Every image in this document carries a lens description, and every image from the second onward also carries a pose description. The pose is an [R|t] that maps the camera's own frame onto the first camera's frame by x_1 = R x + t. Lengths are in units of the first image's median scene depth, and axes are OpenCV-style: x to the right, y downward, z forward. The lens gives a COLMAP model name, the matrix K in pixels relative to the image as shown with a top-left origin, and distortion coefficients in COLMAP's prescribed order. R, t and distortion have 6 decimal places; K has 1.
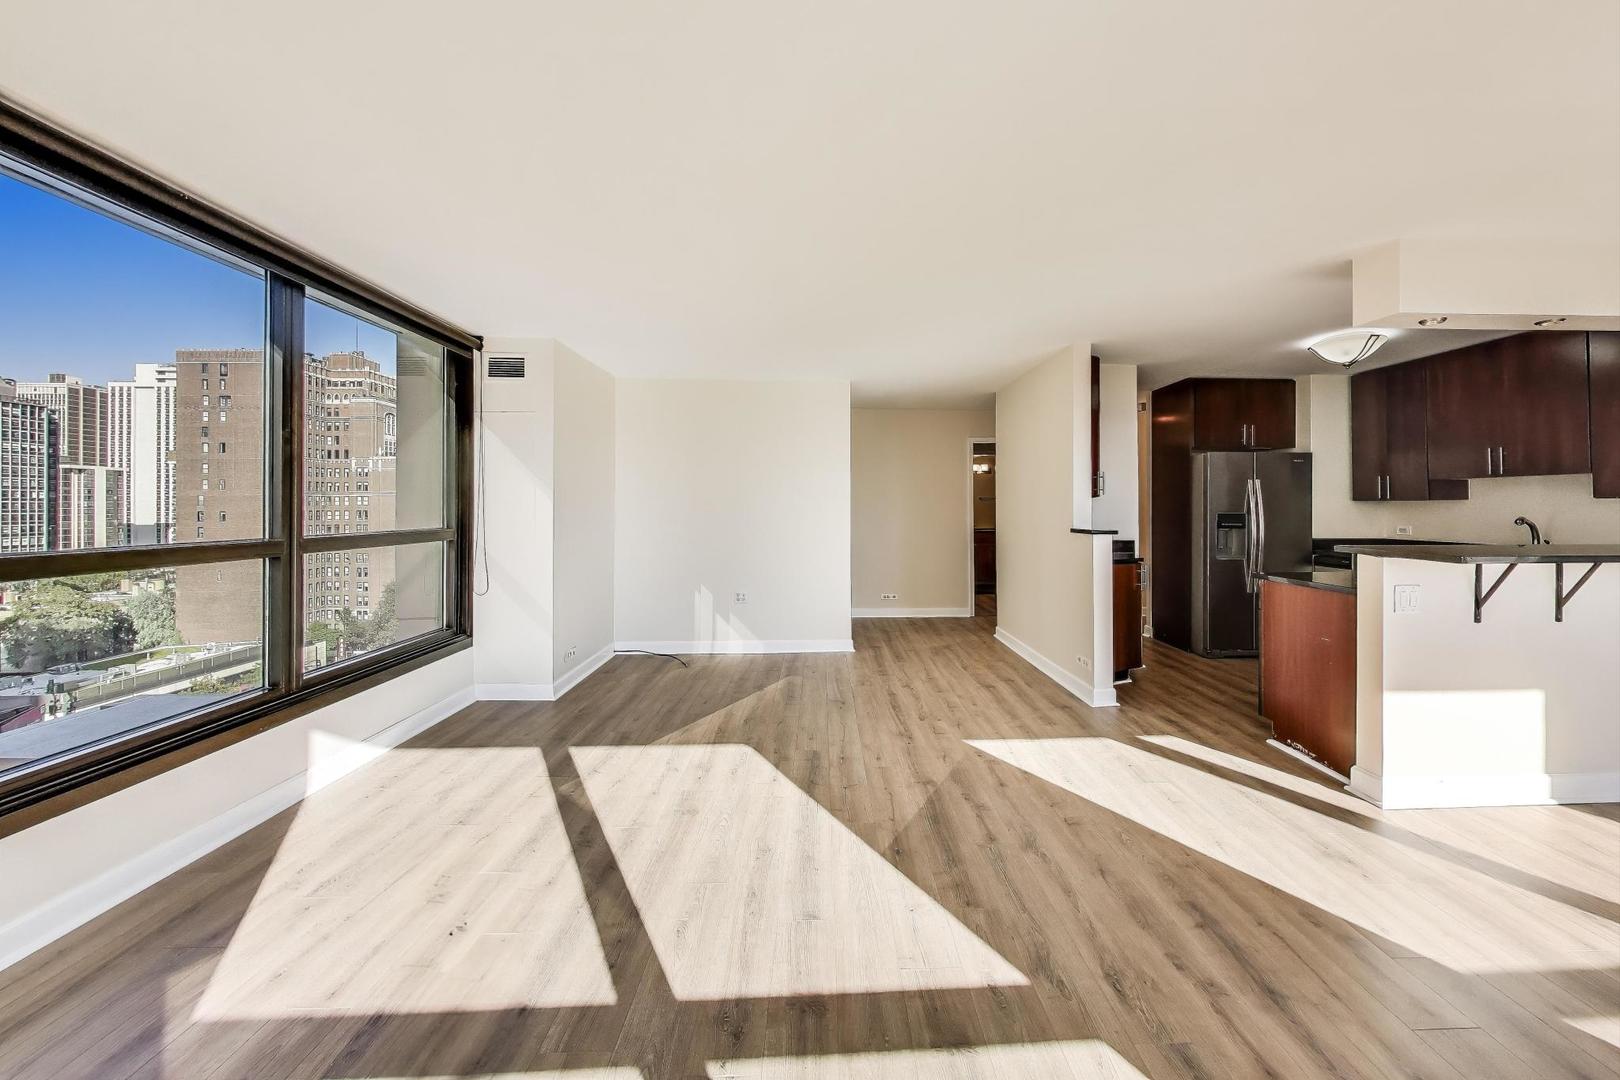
lens RADIAL K [[581.6, 0, 807.0], [0, 581.6, 518.5], [0, 0, 1]] dist [0.013043, -0.000057]
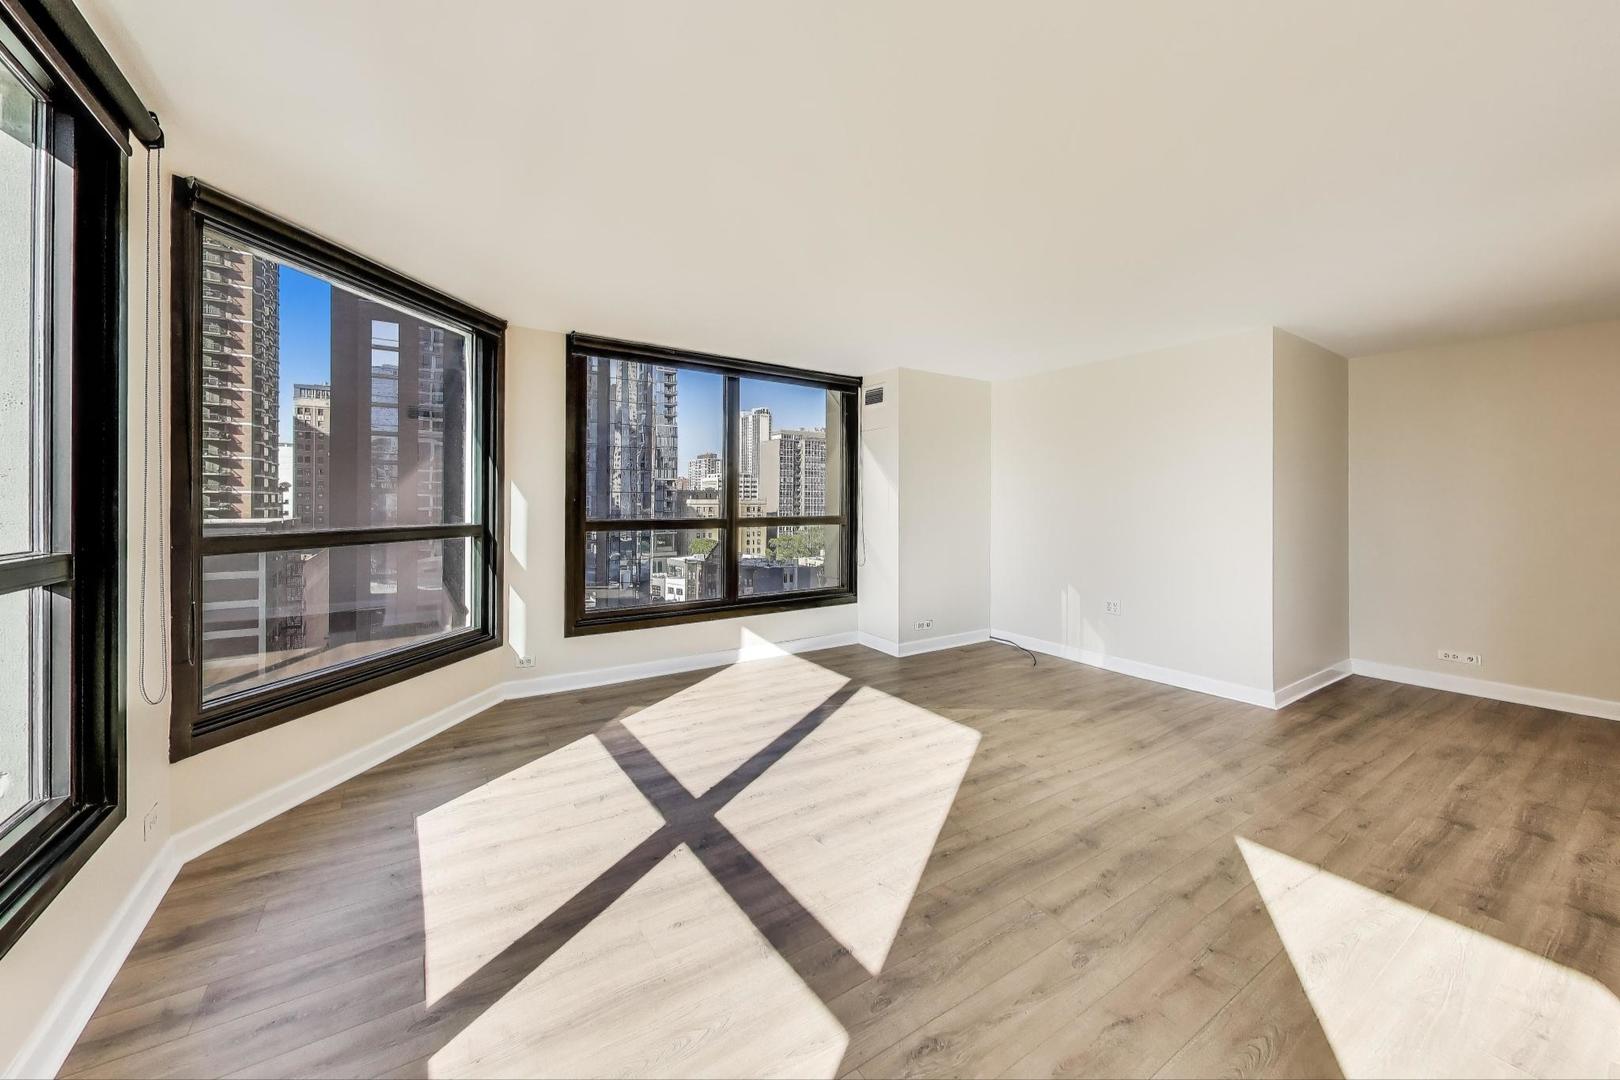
lens RADIAL K [[581.6, 0, 774.7], [0, 581.6, 504.0], [0, 0, 1]] dist [0.013043, -0.000057]
pose [[0.495294, 0.009285, -0.868676, 0.694275], [-0.022285, 0.999750, -0.002021, -0.008158], [0.868439, 0.020359, 0.495377, 0.201168]]
